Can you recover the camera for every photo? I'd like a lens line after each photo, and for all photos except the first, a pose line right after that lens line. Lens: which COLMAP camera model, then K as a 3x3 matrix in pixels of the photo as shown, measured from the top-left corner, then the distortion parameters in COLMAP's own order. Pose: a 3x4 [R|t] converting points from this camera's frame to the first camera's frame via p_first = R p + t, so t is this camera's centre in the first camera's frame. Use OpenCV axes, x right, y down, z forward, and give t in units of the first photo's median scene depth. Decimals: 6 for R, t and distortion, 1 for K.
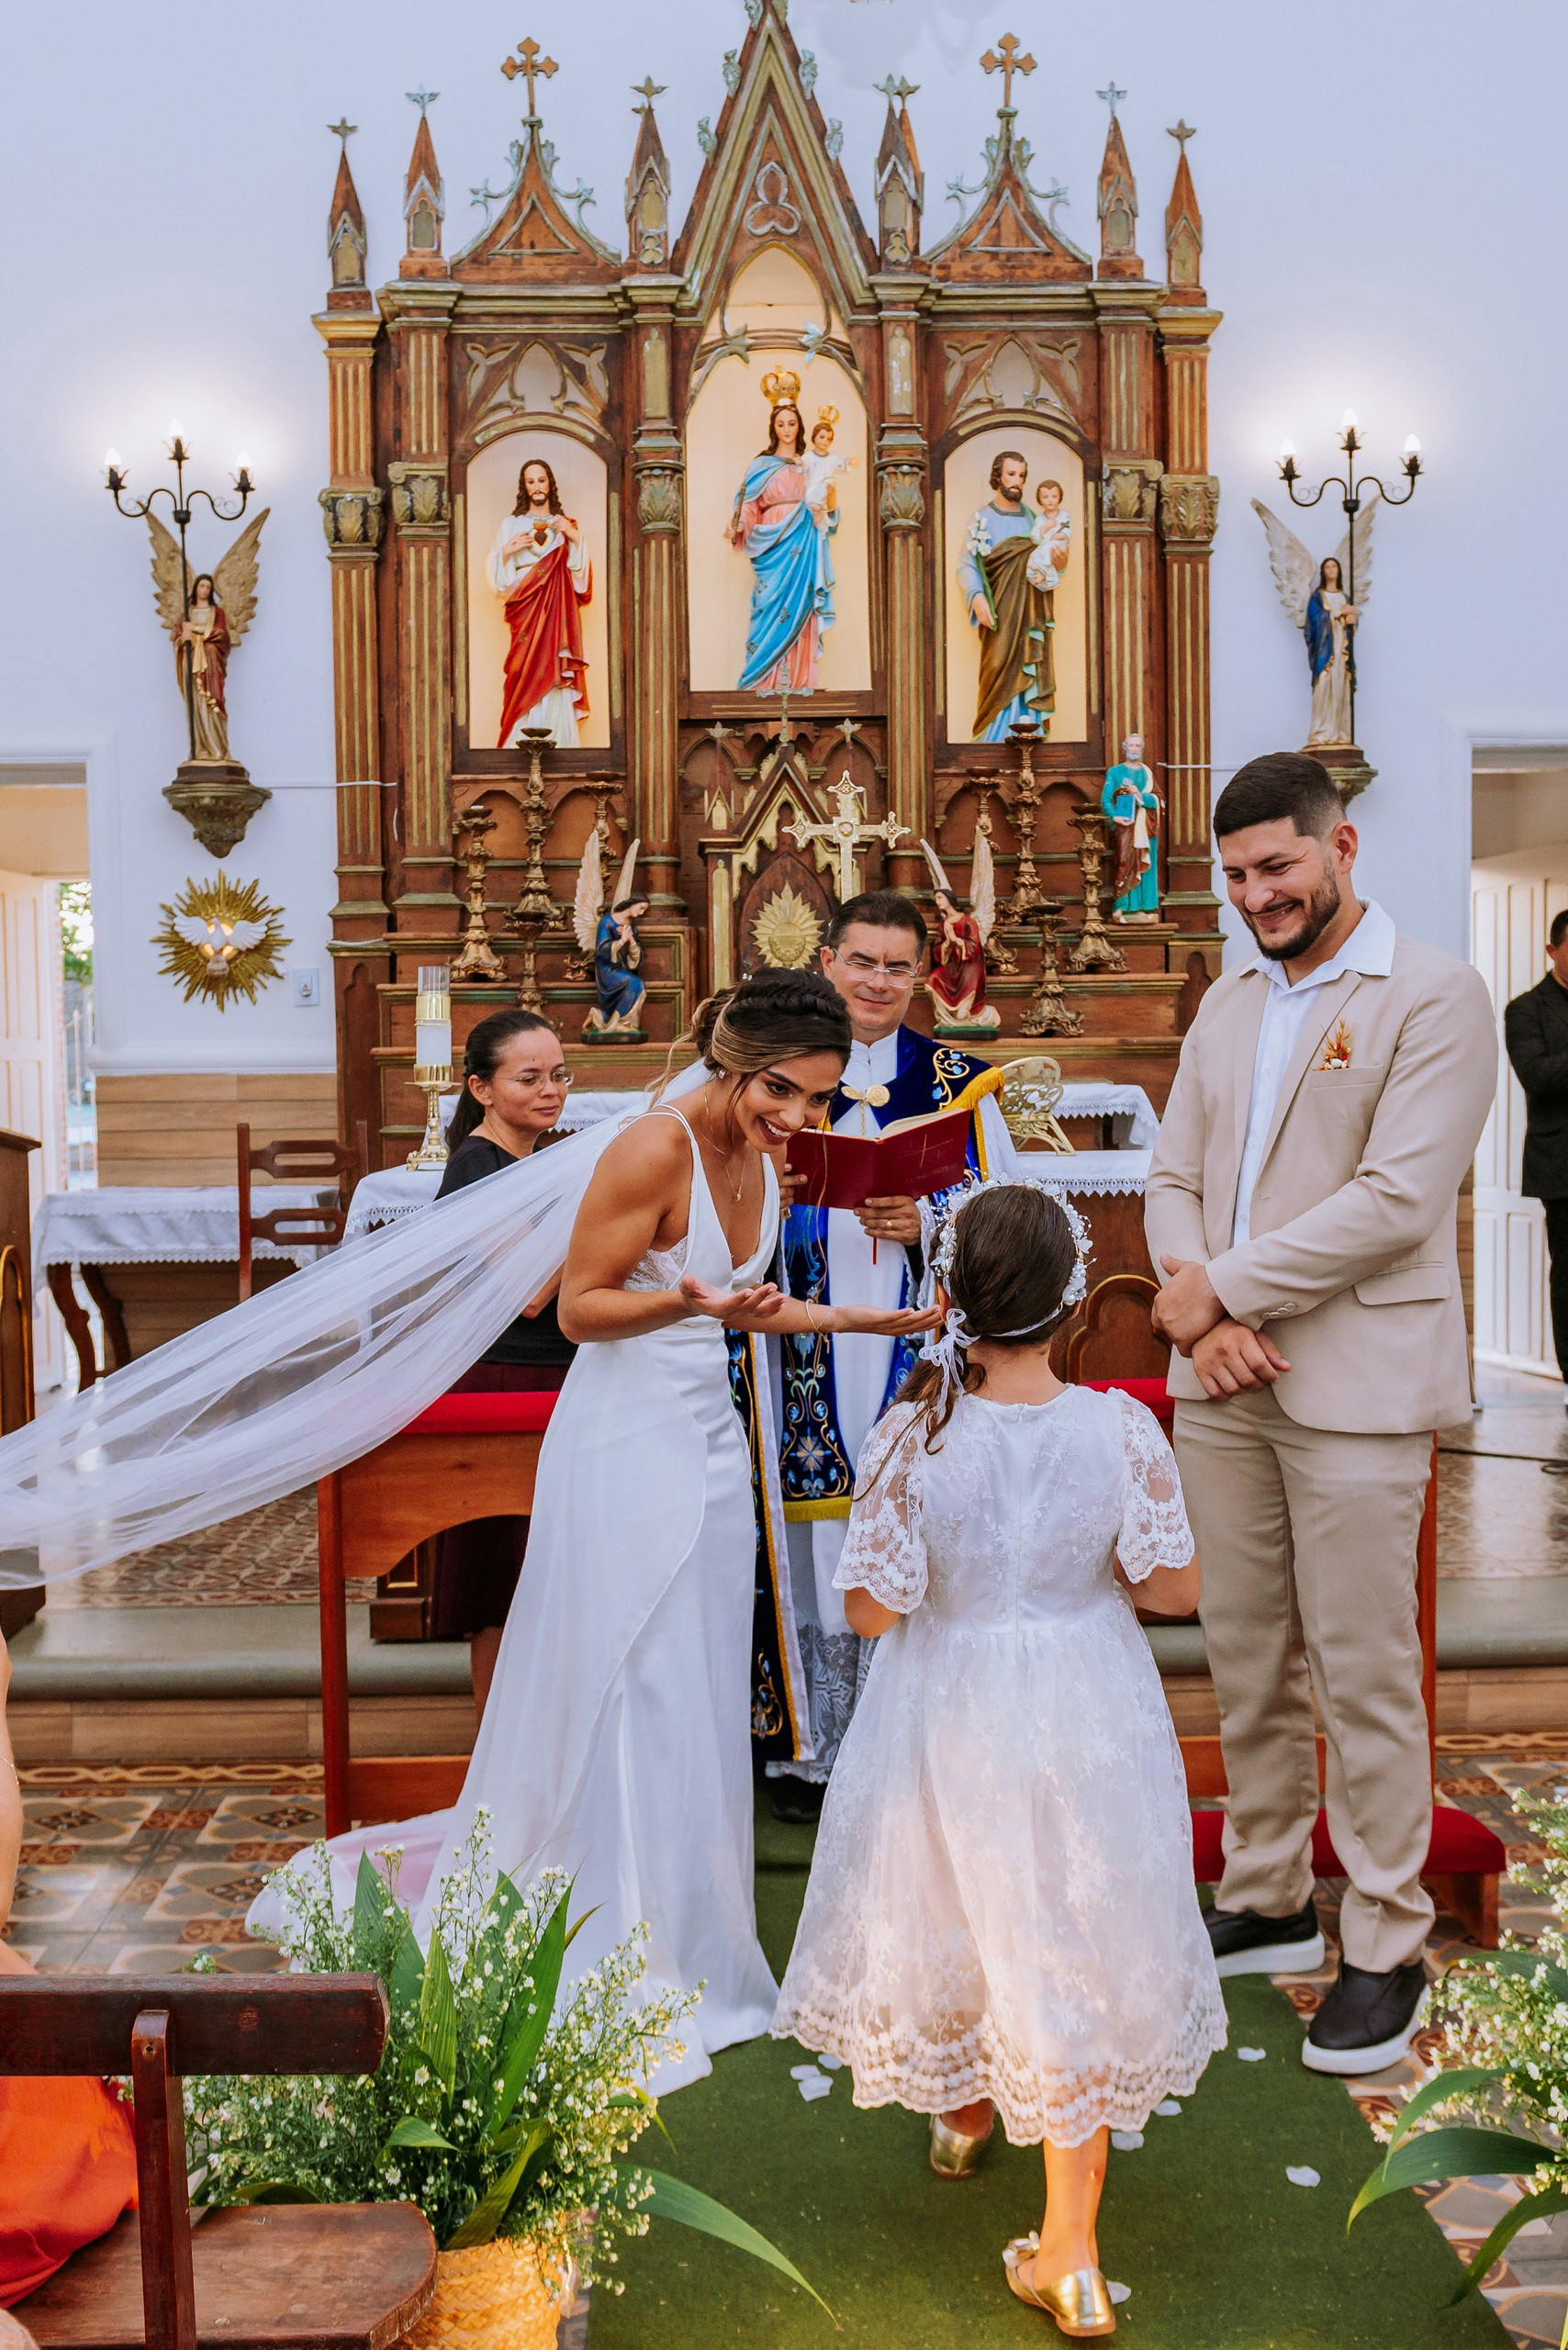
lens RADIAL K [[2356.0, 0, 779.5], [0, 2356.0, 1208.4], [0, 0, 1]] dist [-0.032929, -0.029146]
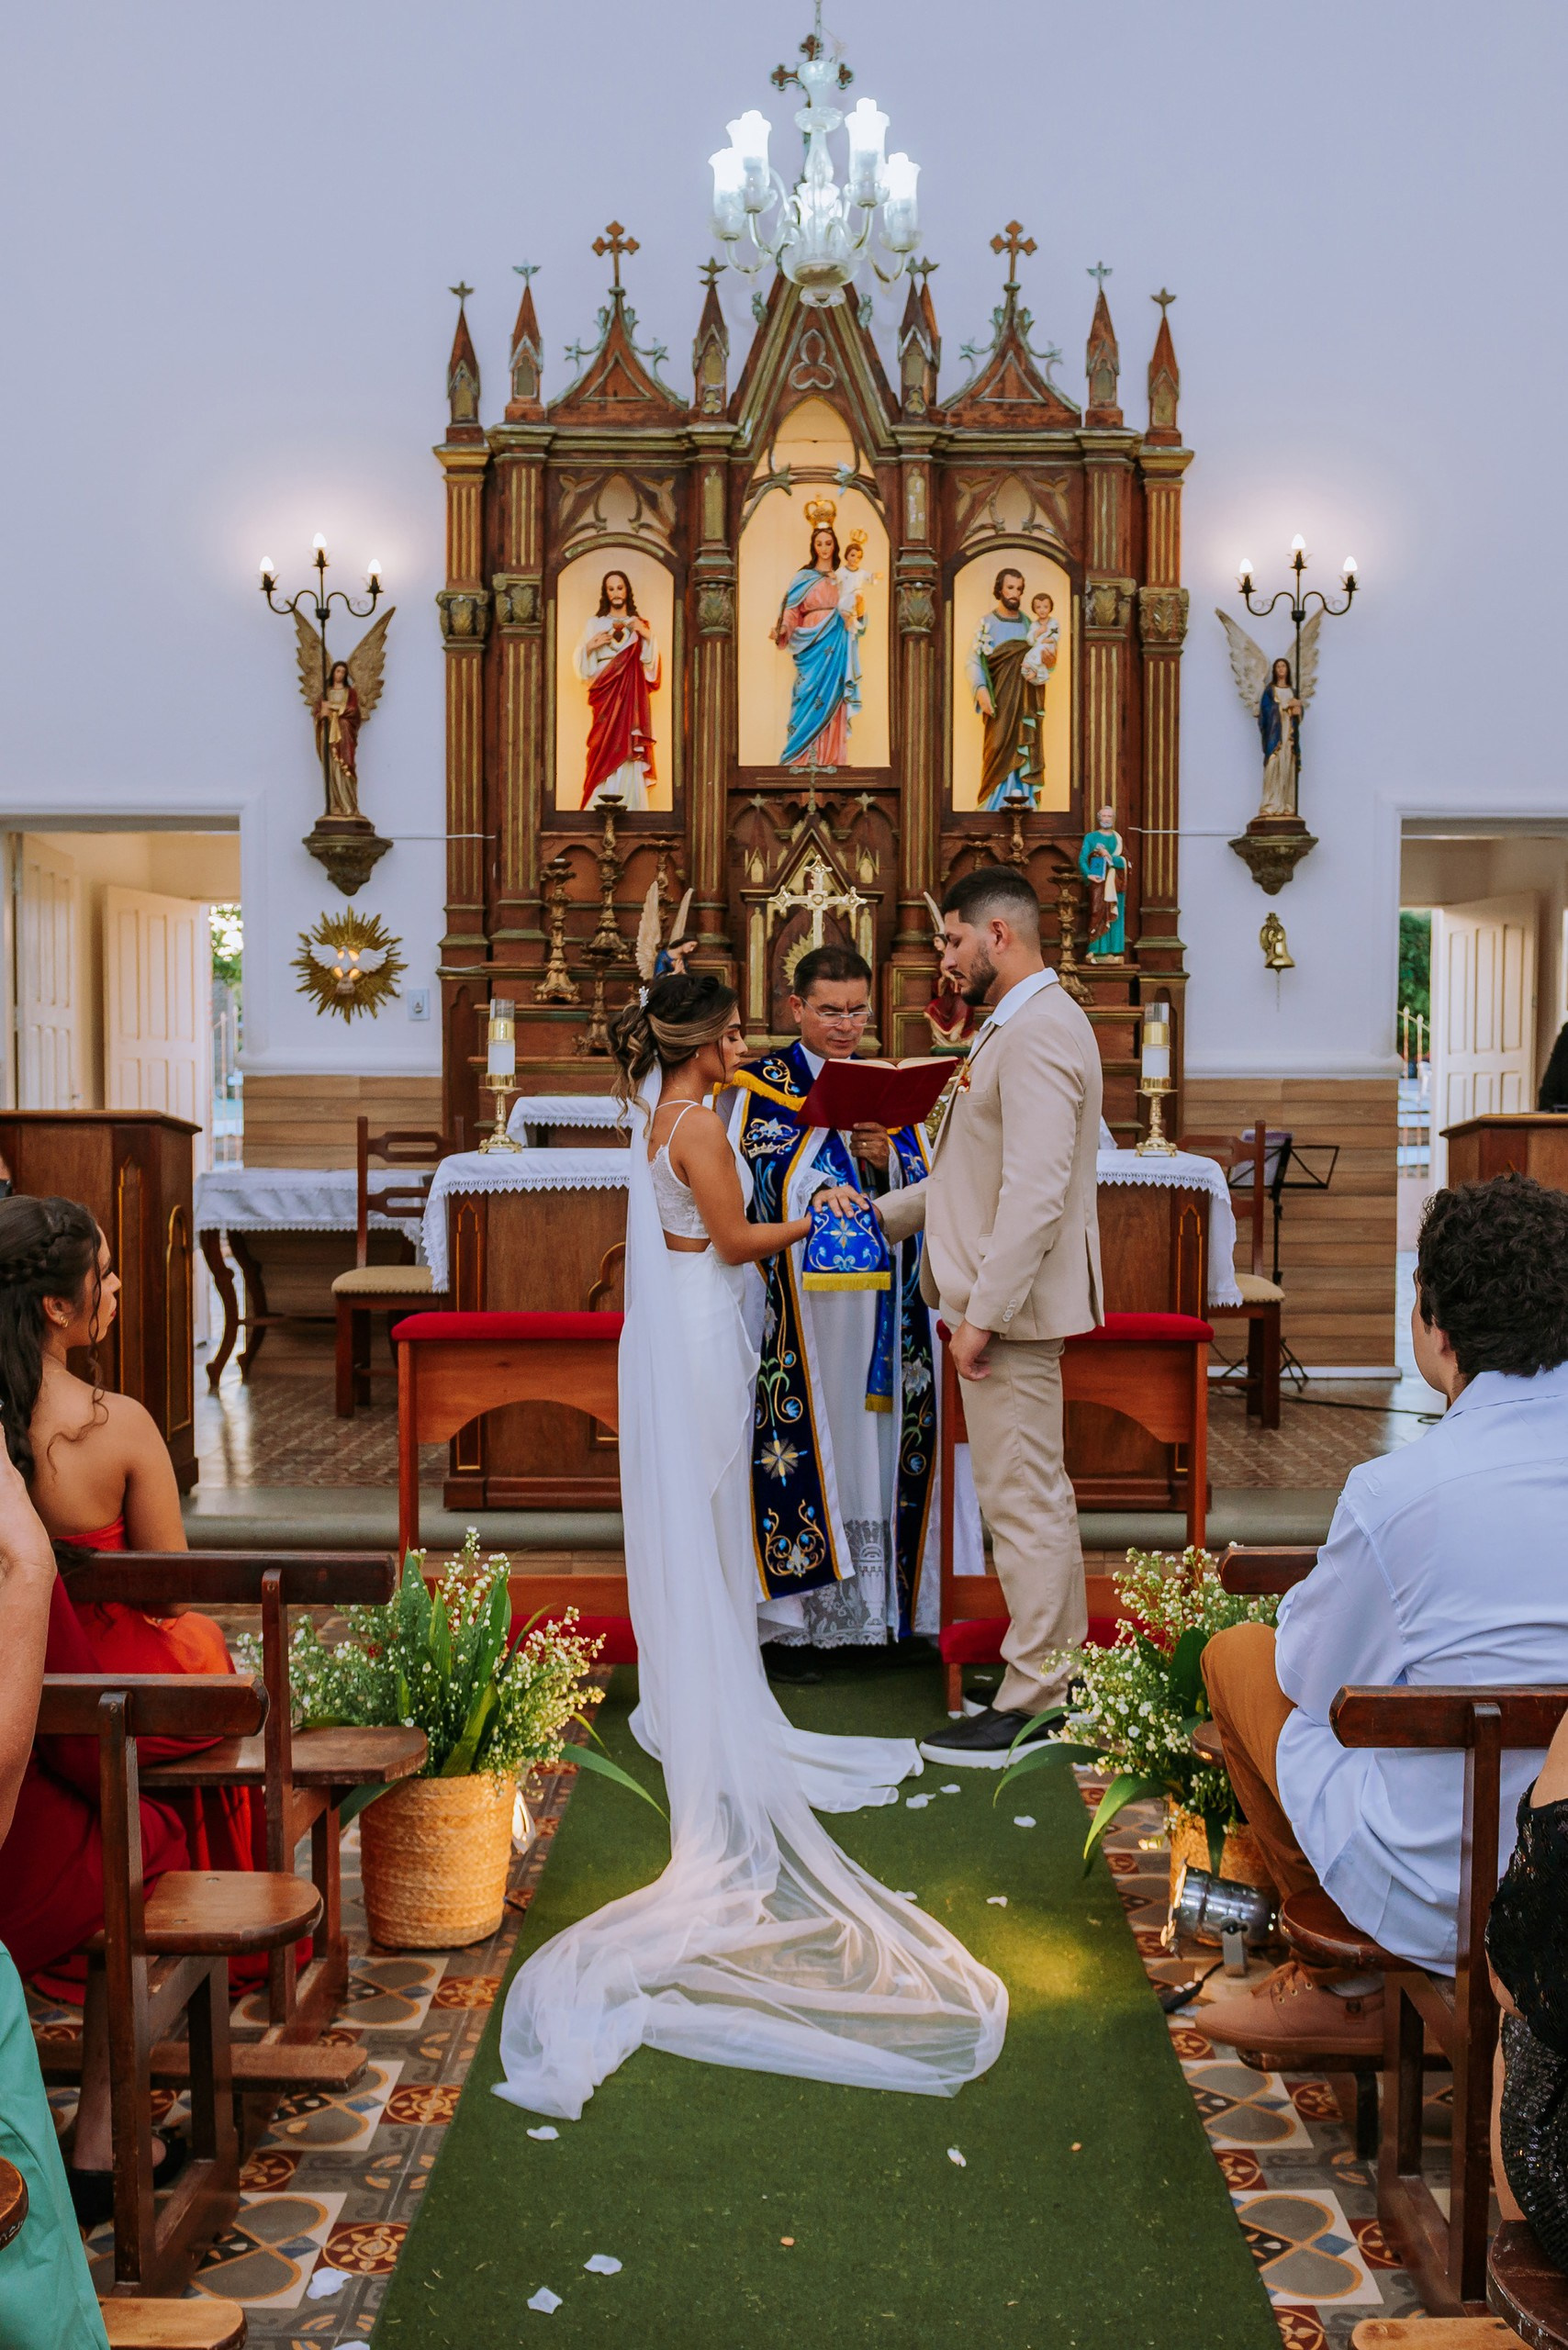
lens RADIAL K [[2314.9, 0, 850.0], [0, 2314.9, 1210.7], [0, 0, 1]] dist [-0.041877, -0.002421]
pose [[0.999552, 0.019177, -0.022979, 0.050486], [-0.019193, 0.999816, -0.000484, 0.007900], [0.022966, 0.000925, 0.999736, -0.182955]]
